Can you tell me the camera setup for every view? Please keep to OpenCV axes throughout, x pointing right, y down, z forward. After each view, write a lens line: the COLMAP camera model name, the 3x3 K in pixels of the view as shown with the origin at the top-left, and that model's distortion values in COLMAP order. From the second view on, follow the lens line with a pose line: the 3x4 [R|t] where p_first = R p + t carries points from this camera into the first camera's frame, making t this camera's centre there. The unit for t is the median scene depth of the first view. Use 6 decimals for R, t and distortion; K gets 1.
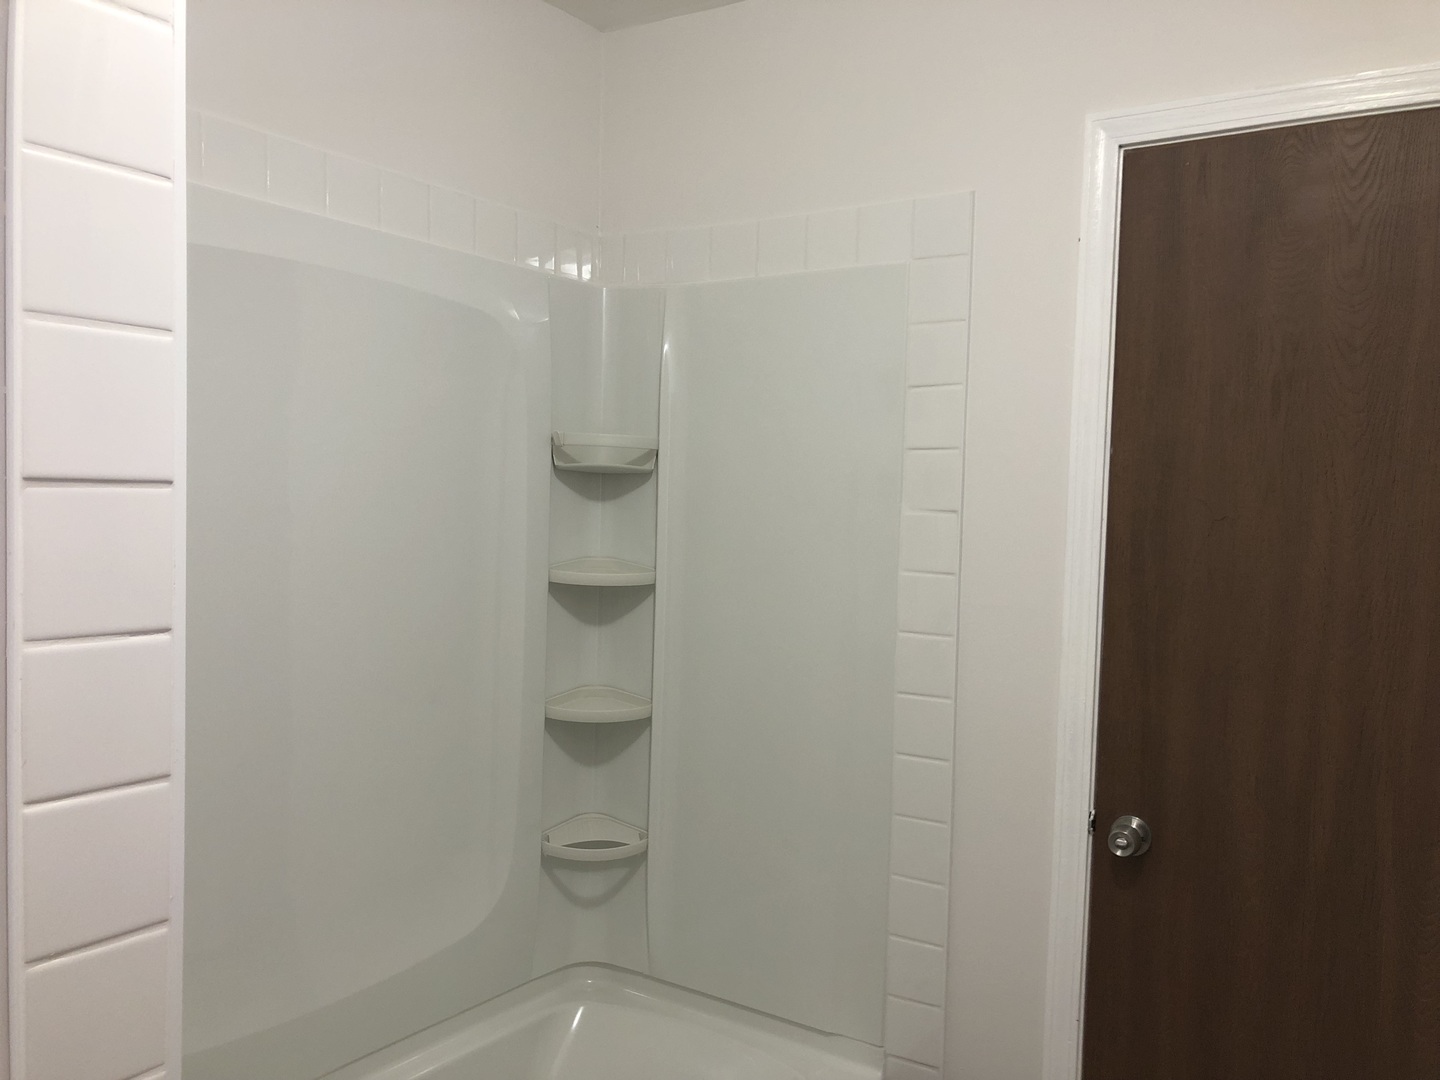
lens RADIAL K [[1179.0, 0, 732.1], [0, 1179.0, 547.8], [0, 0, 1]] dist [0.035952, -0.031310]
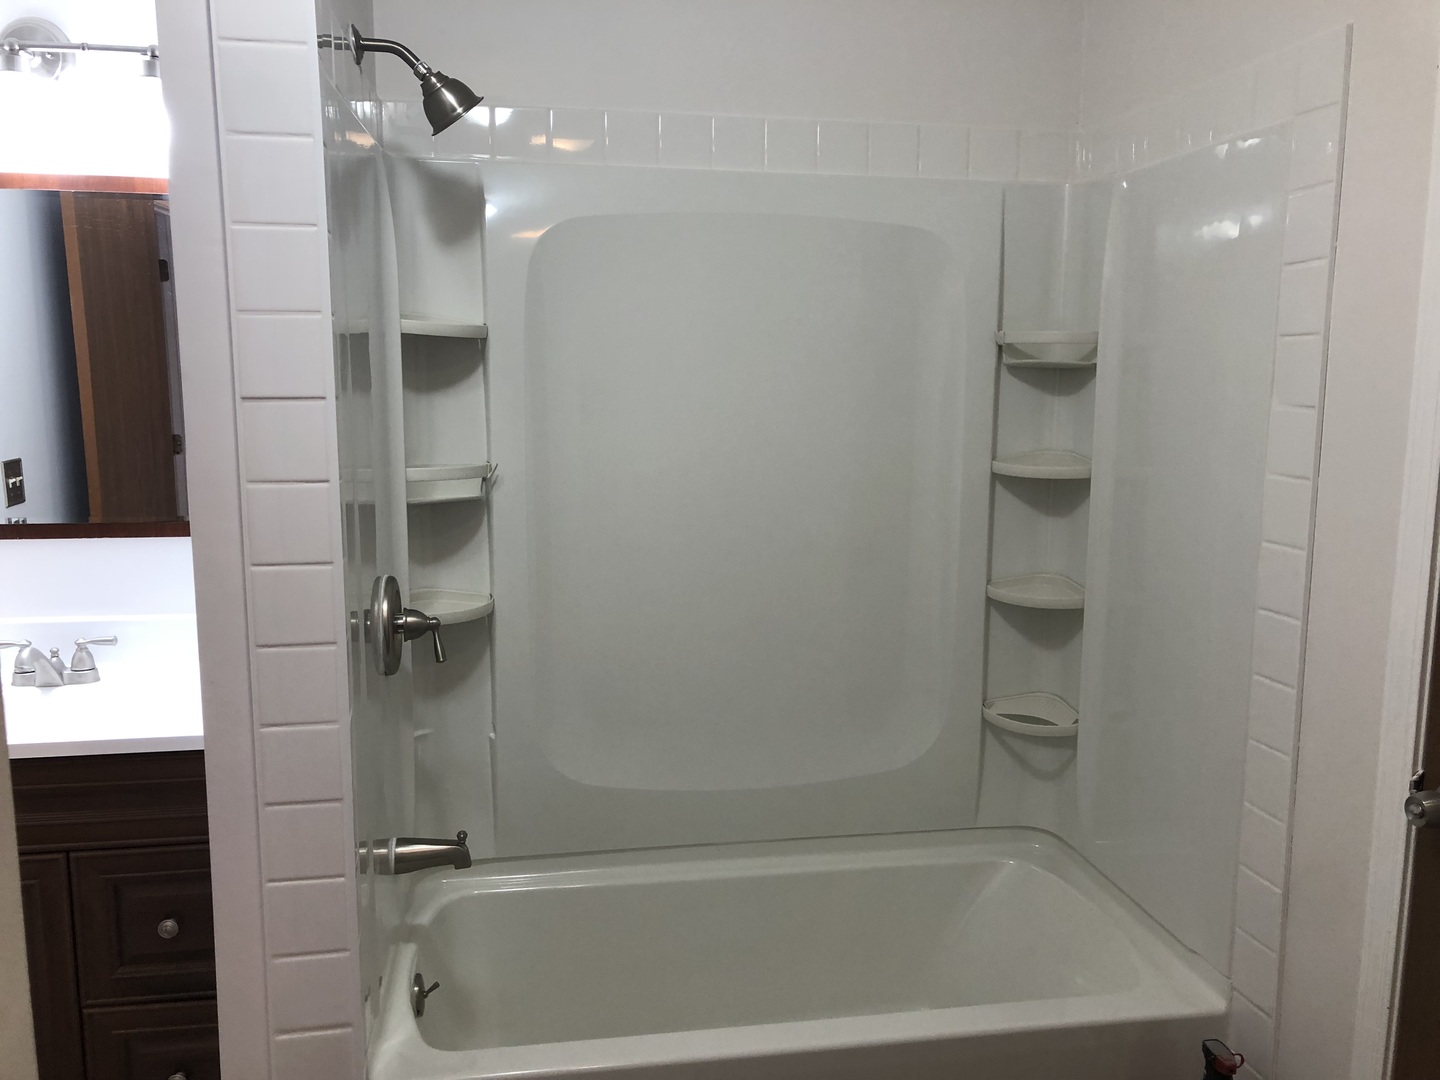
lens RADIAL K [[1179.0, 0, 720.8], [0, 1179.0, 529.5], [0, 0, 1]] dist [0.035952, -0.031310]
pose [[0.699815, 0.073677, -0.710515, 0.437970], [-0.016526, 0.996070, 0.087010, -0.008411], [0.714133, -0.049149, 0.698282, 0.063307]]
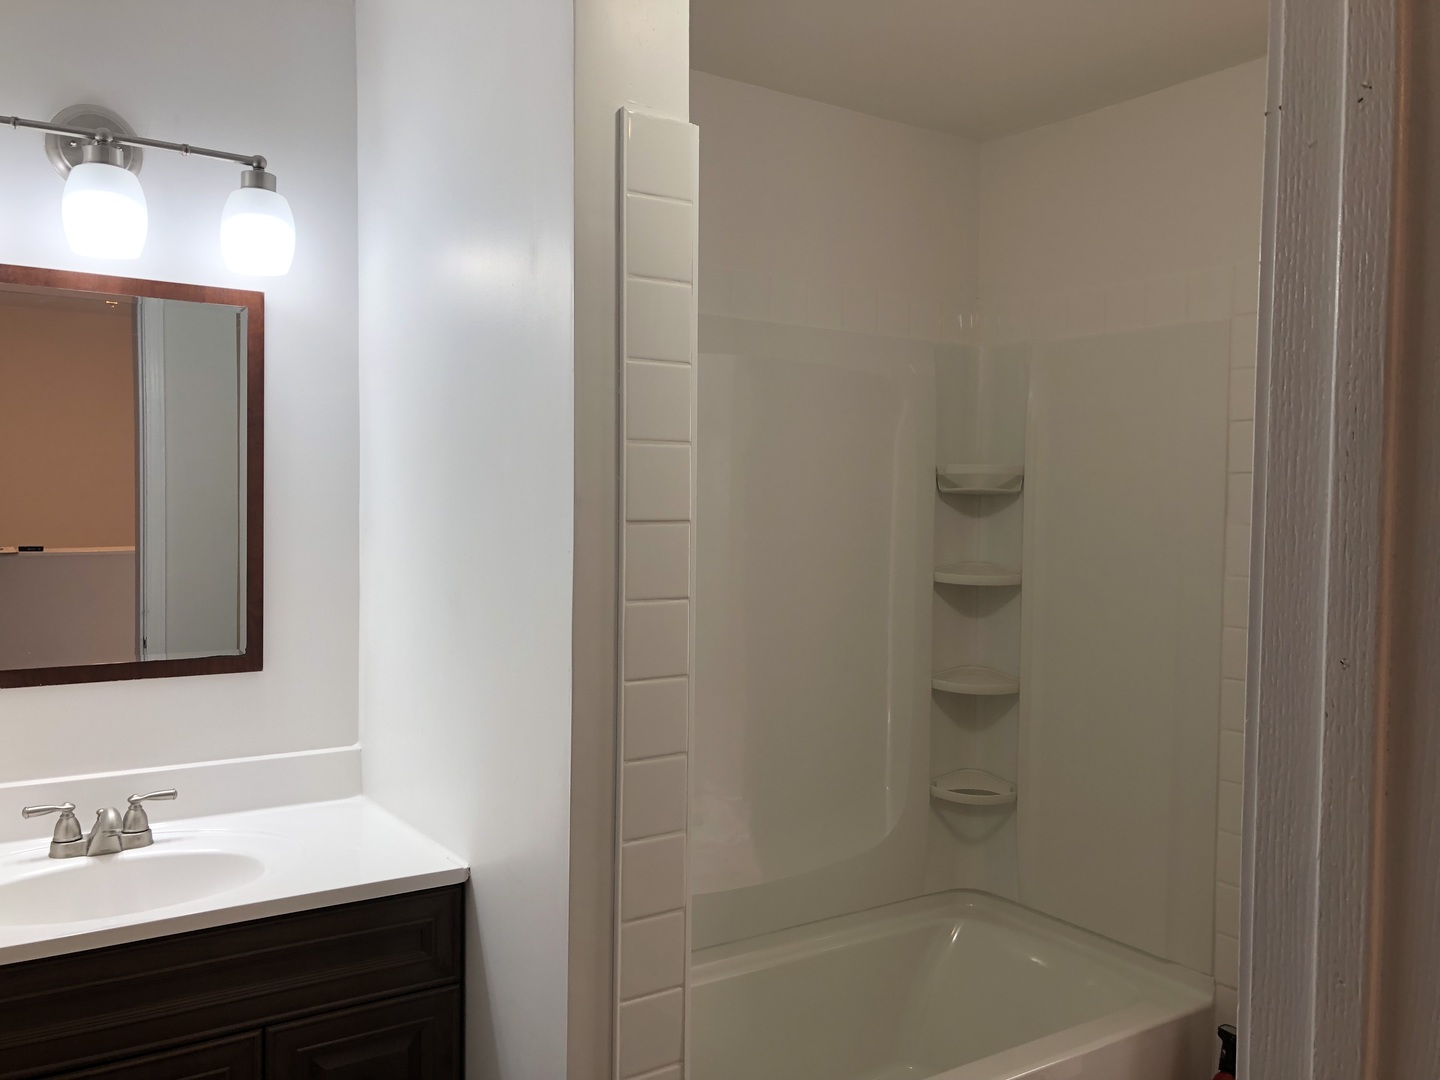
lens RADIAL K [[1179.0, 0, 719.2], [0, 1179.0, 533.1], [0, 0, 1]] dist [0.035952, -0.031310]
pose [[0.928964, -0.003361, -0.370155, 0.098768], [-0.003211, 0.999848, -0.017138, -0.000875], [0.370156, 0.017109, 0.928812, -0.267712]]
